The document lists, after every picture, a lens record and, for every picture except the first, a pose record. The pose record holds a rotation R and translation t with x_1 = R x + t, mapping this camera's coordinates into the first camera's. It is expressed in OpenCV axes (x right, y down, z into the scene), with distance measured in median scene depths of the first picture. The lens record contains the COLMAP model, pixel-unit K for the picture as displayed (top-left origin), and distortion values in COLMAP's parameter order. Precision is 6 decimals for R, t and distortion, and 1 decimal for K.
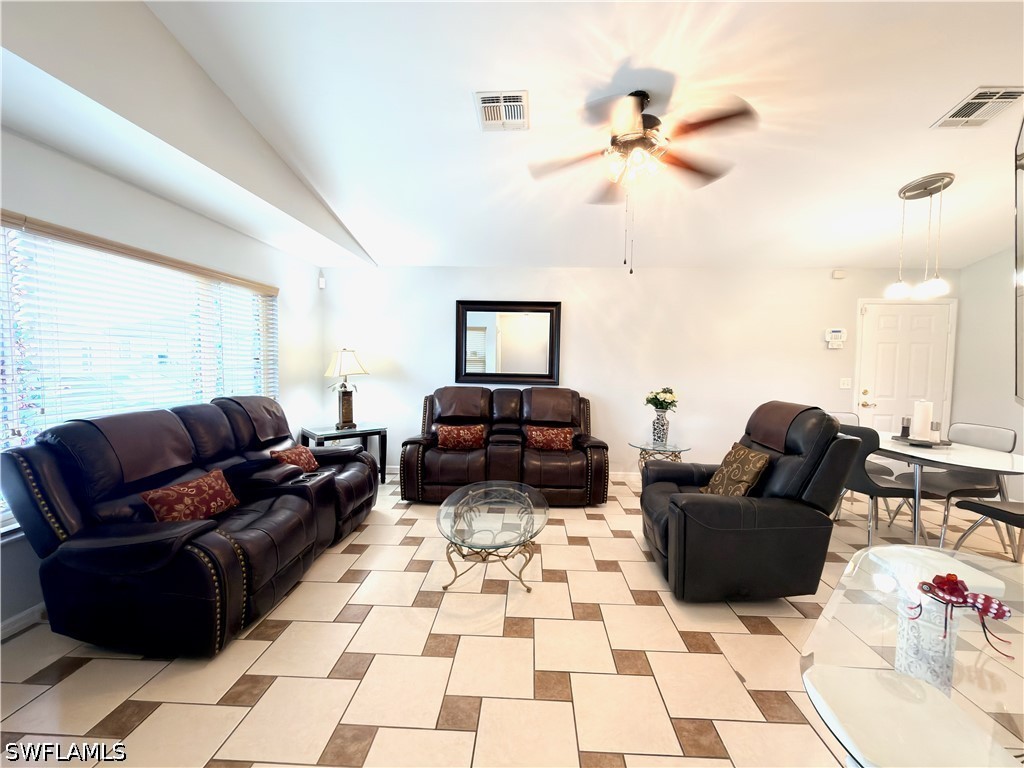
lens RADIAL K [[412.7, 0, 516.3], [0, 412.7, 383.0], [0, 0, 1]] dist [0.001568, 0.000679]
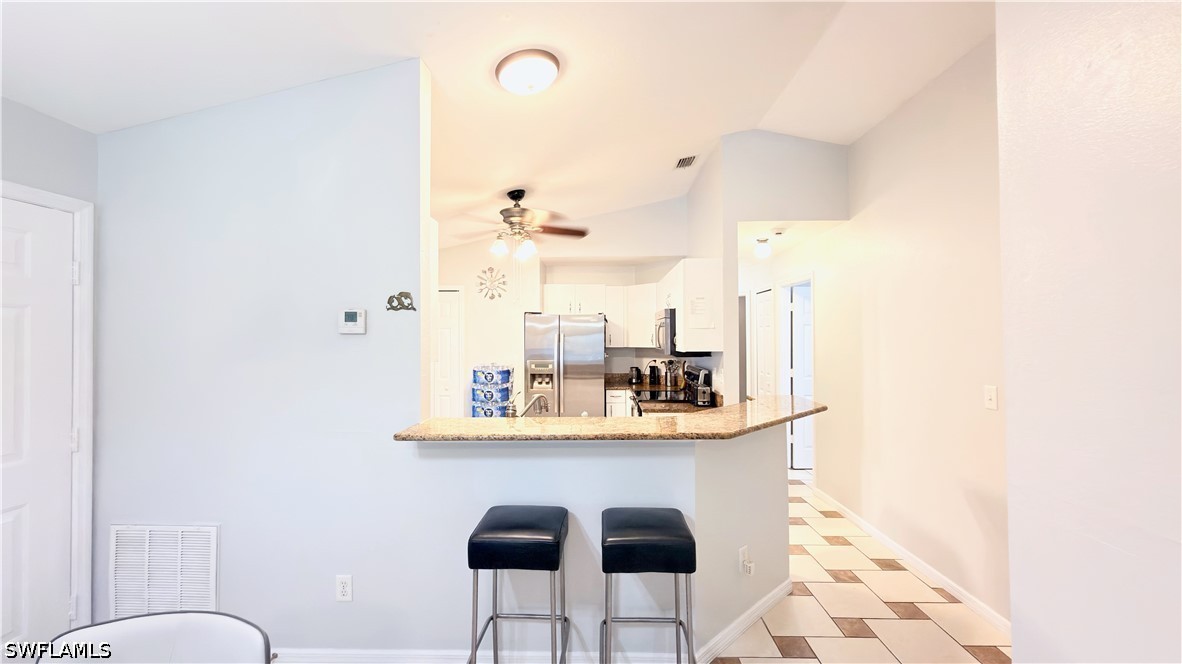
lens RADIAL K [[476.3, 0, 594.2], [0, 476.3, 332.2], [0, 0, 1]] dist [0.001280, 0.000036]
pose [[-0.012537, -0.002919, 0.999917, 0.573427], [0.053328, 0.998571, 0.003583, -0.048156], [-0.998498, 0.053368, -0.012363, 0.503970]]
